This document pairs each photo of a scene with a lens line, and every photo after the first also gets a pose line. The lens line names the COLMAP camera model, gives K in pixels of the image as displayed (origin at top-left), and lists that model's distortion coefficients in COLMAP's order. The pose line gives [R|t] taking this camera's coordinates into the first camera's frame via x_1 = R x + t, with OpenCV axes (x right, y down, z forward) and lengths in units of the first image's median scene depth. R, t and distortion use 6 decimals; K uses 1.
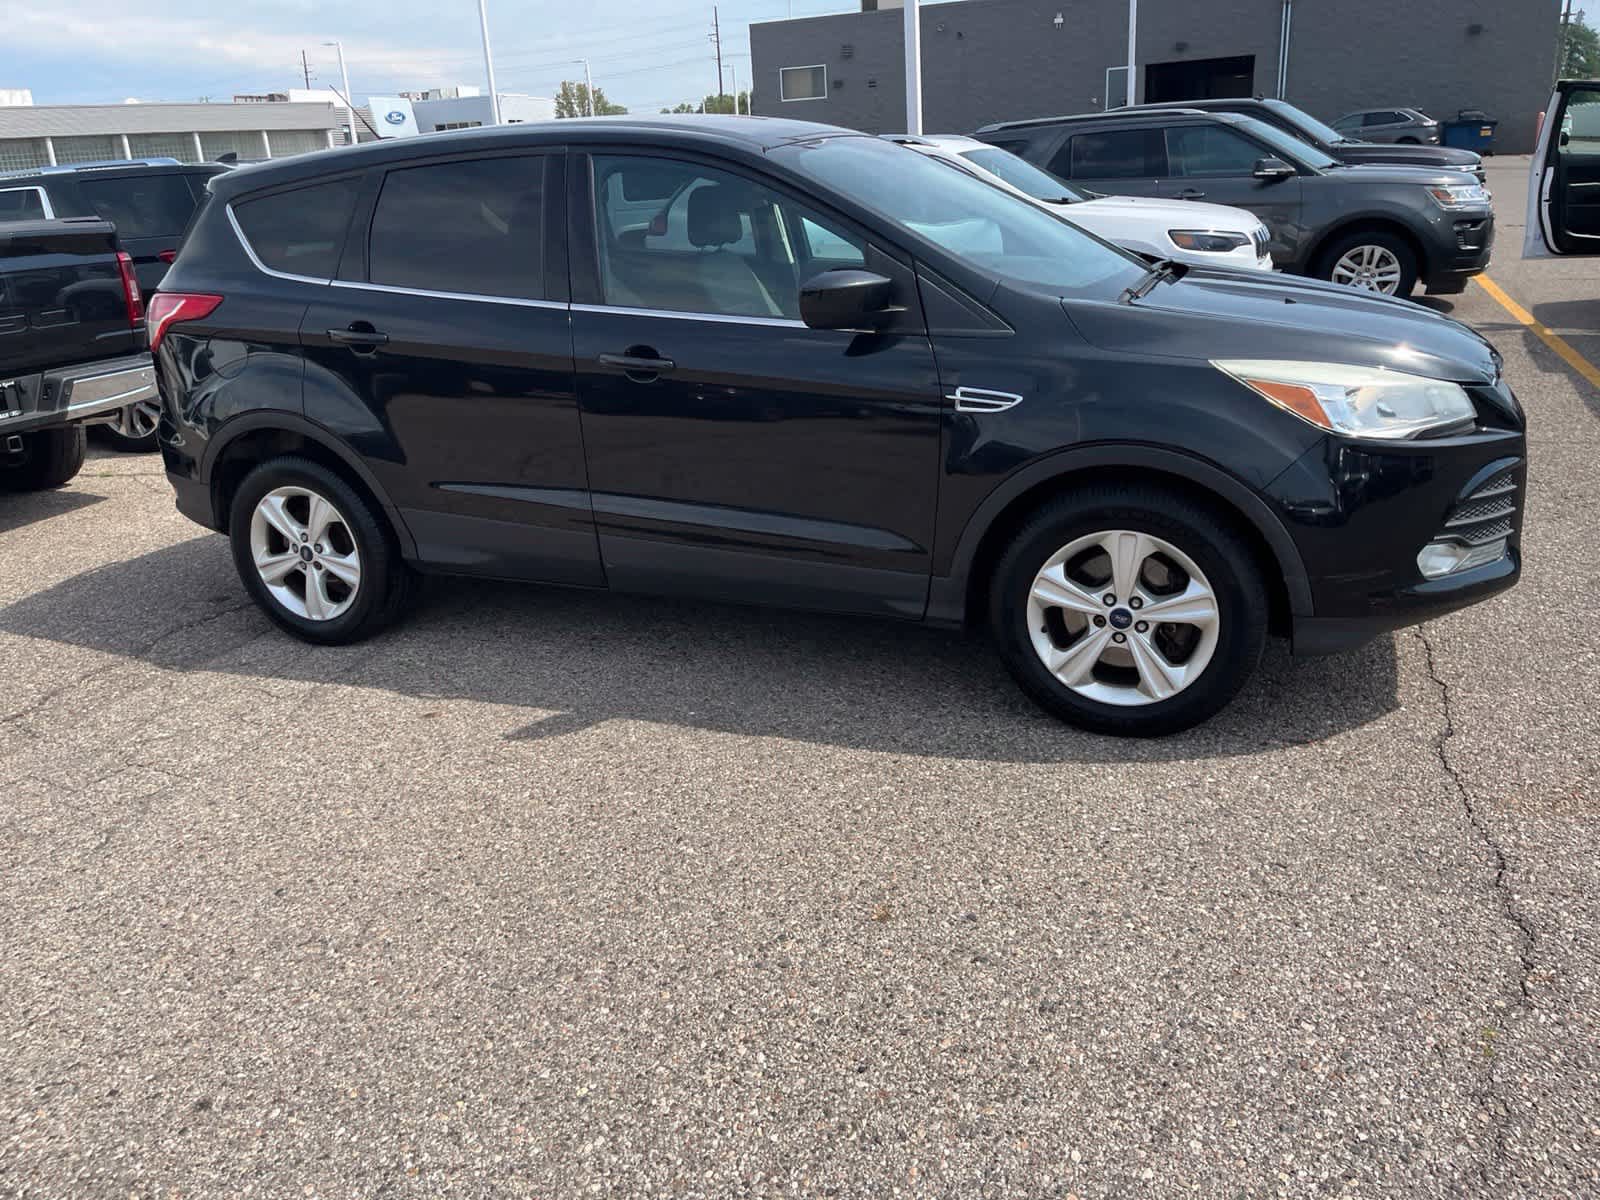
lens RADIAL K [[1237.8, 0, 772.1], [0, 1237.8, 578.7], [0, 0, 1]] dist [0.080564, -0.118186]
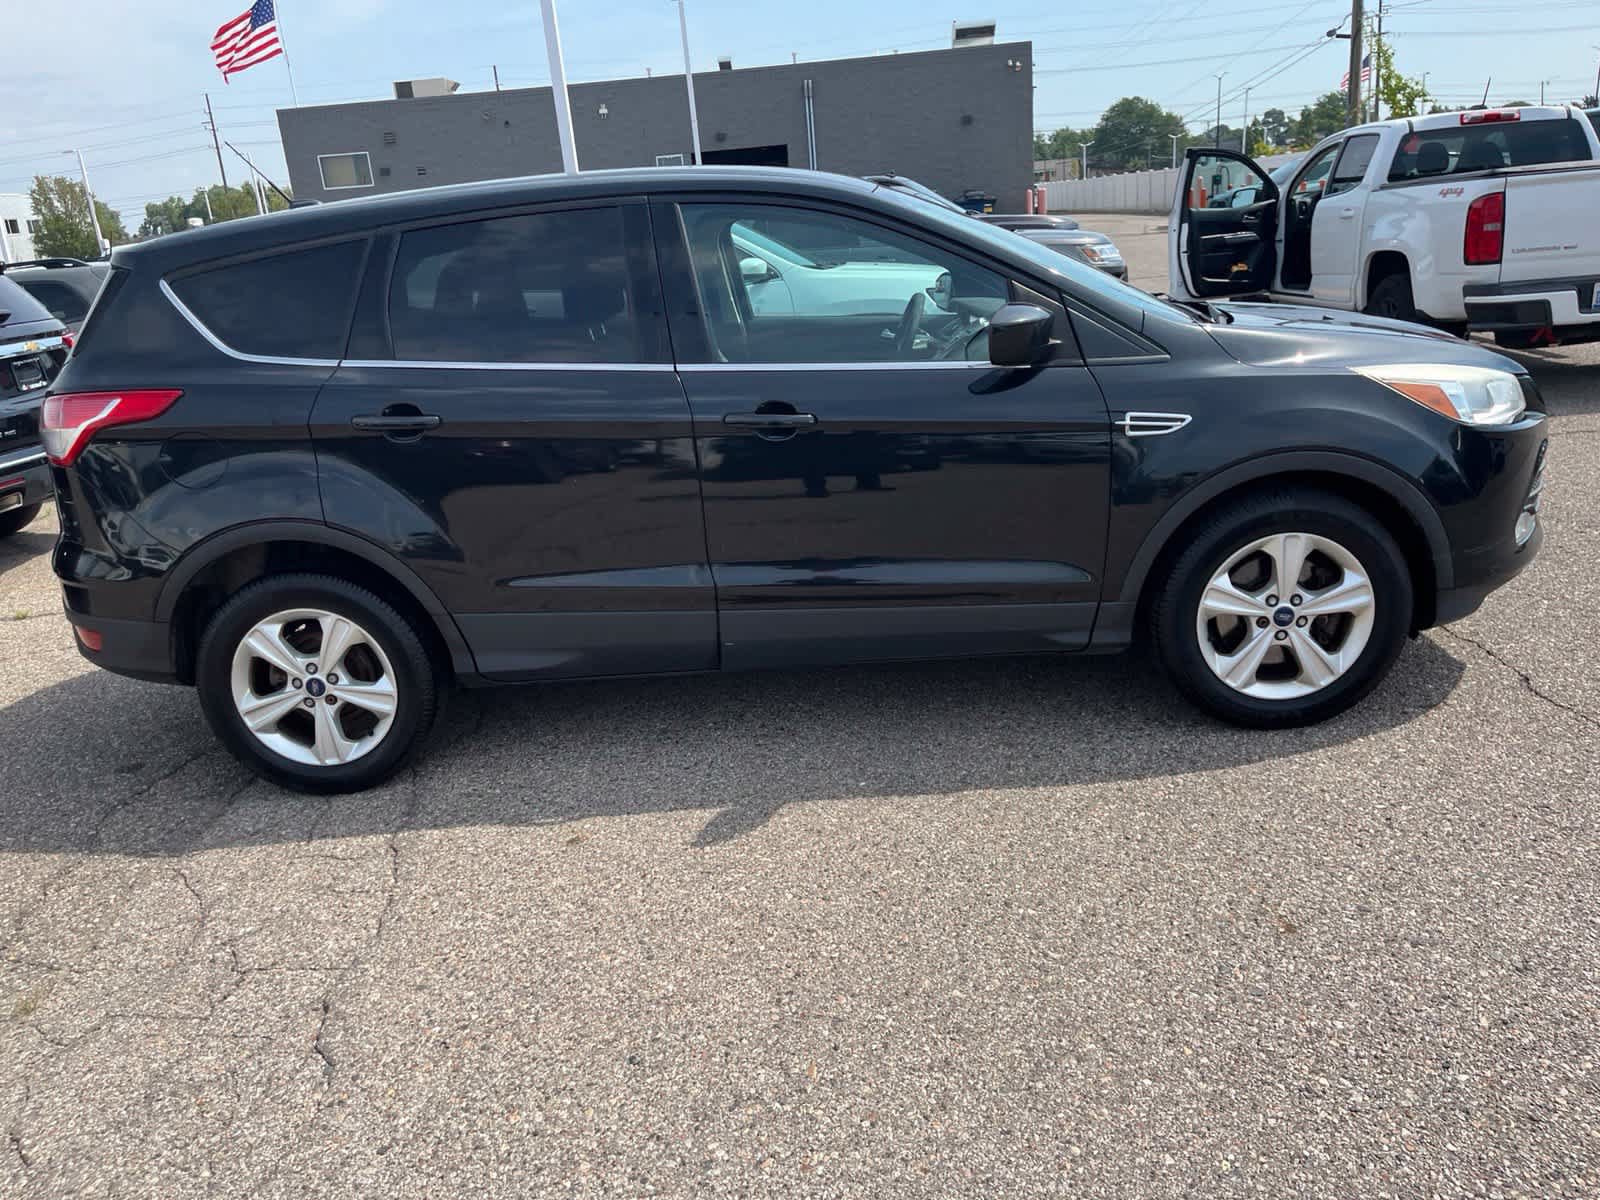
lens RADIAL K [[1235.5, 0, 773.0], [0, 1235.5, 604.7], [0, 0, 1]] dist [0.079449, -0.113583]
pose [[0.931619, -0.127561, 0.340314, -0.470730], [0.142943, 0.989521, -0.020405, -0.018091], [-0.334145, 0.067655, 0.940091, 0.140253]]
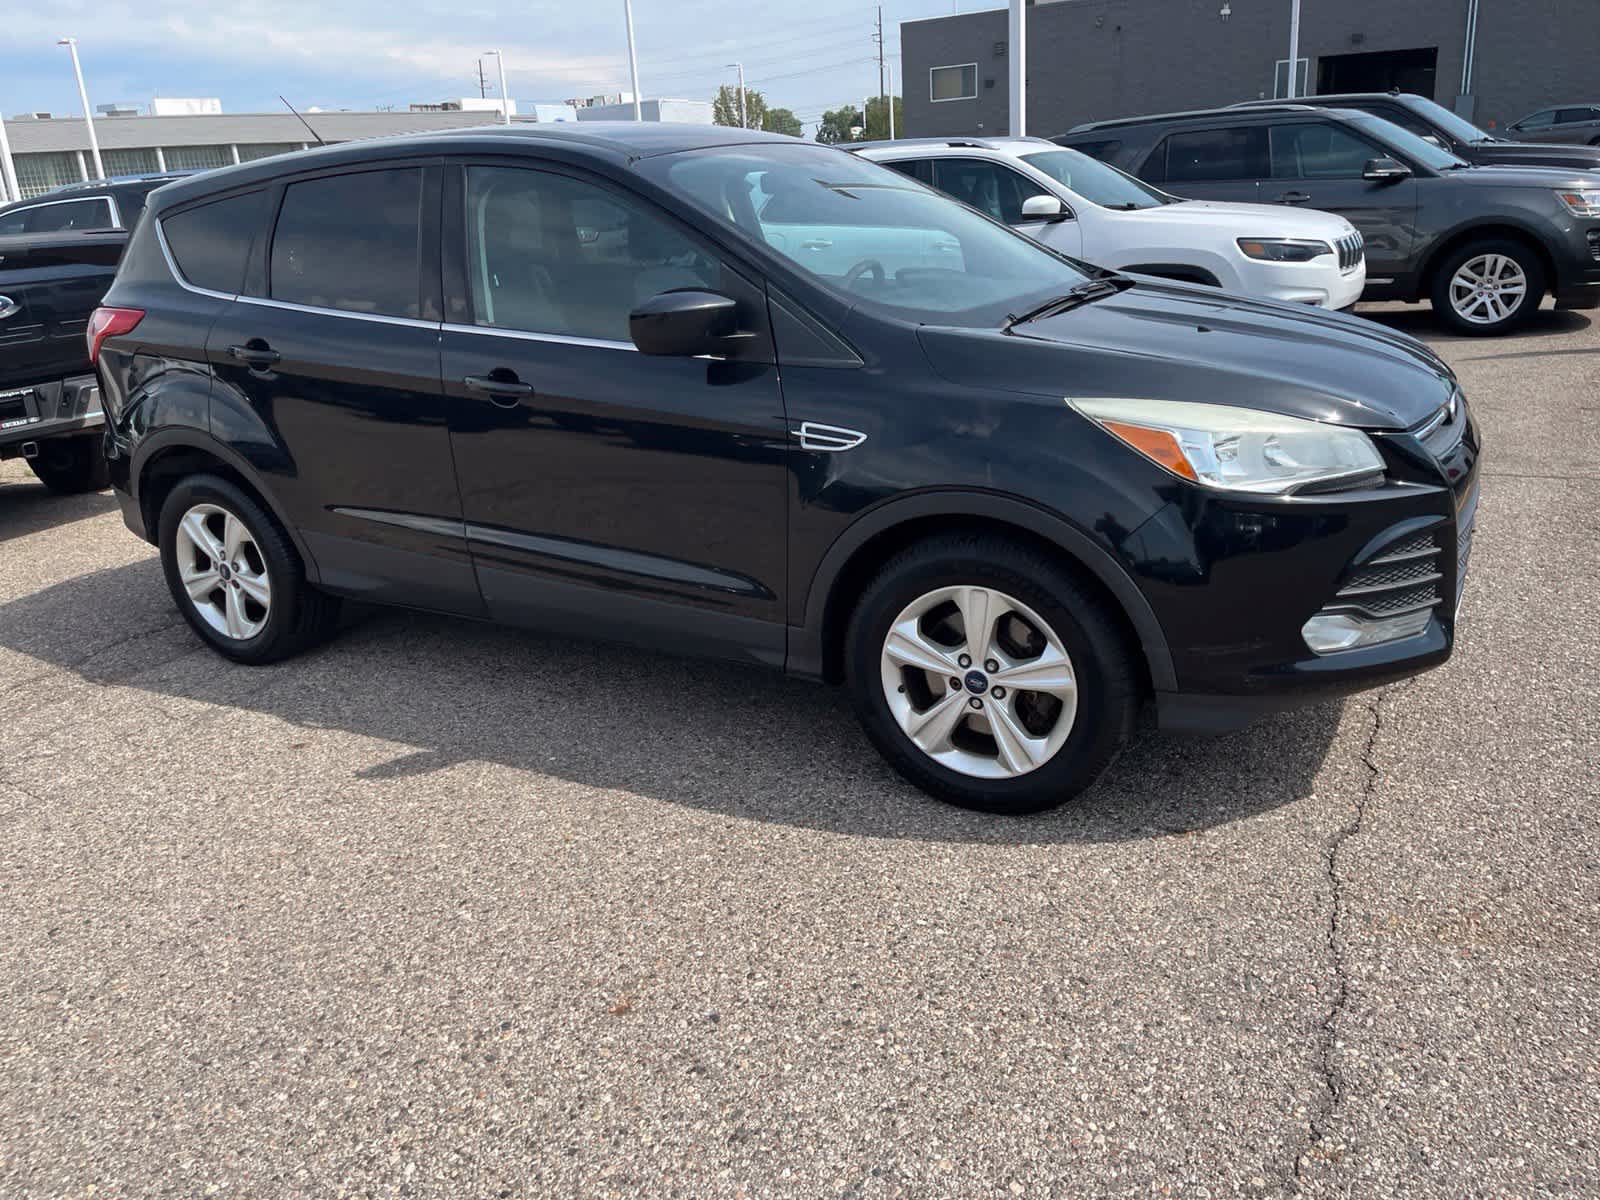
lens RADIAL K [[1235.5, 0, 773.0], [0, 1235.5, 604.7], [0, 0, 1]] dist [0.079449, -0.113583]
pose [[0.991770, 0.035064, -0.123134, 0.234880], [-0.032916, 0.999269, 0.019432, -0.035767], [0.123726, -0.015219, 0.992200, 0.089584]]
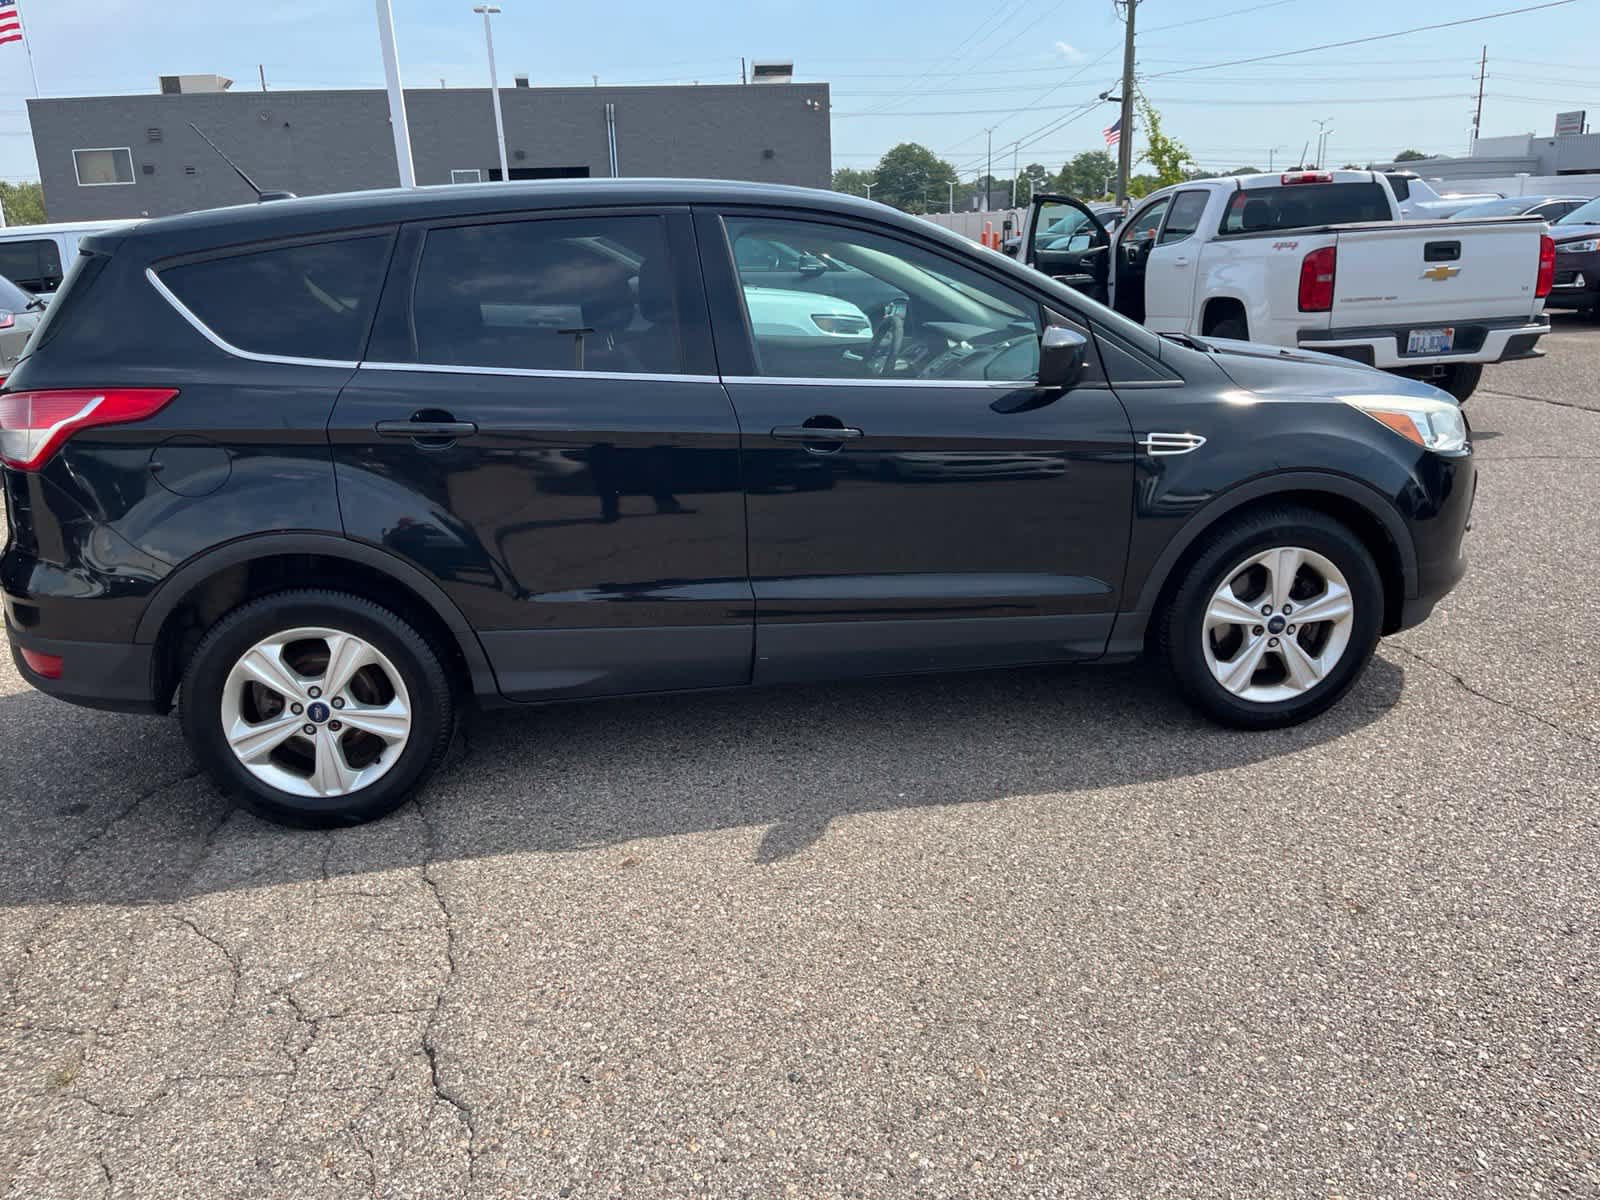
lens RADIAL K [[1238.5, 0, 800.0], [0, 1238.5, 600.0], [0, 0, 1]] dist [0.081320, -0.121216]
pose [[0.846929, -0.124666, 0.516884, -0.661419], [0.155203, 0.987752, -0.016072, -0.039058], [-0.508549, 0.093834, 0.855905, 0.228728]]
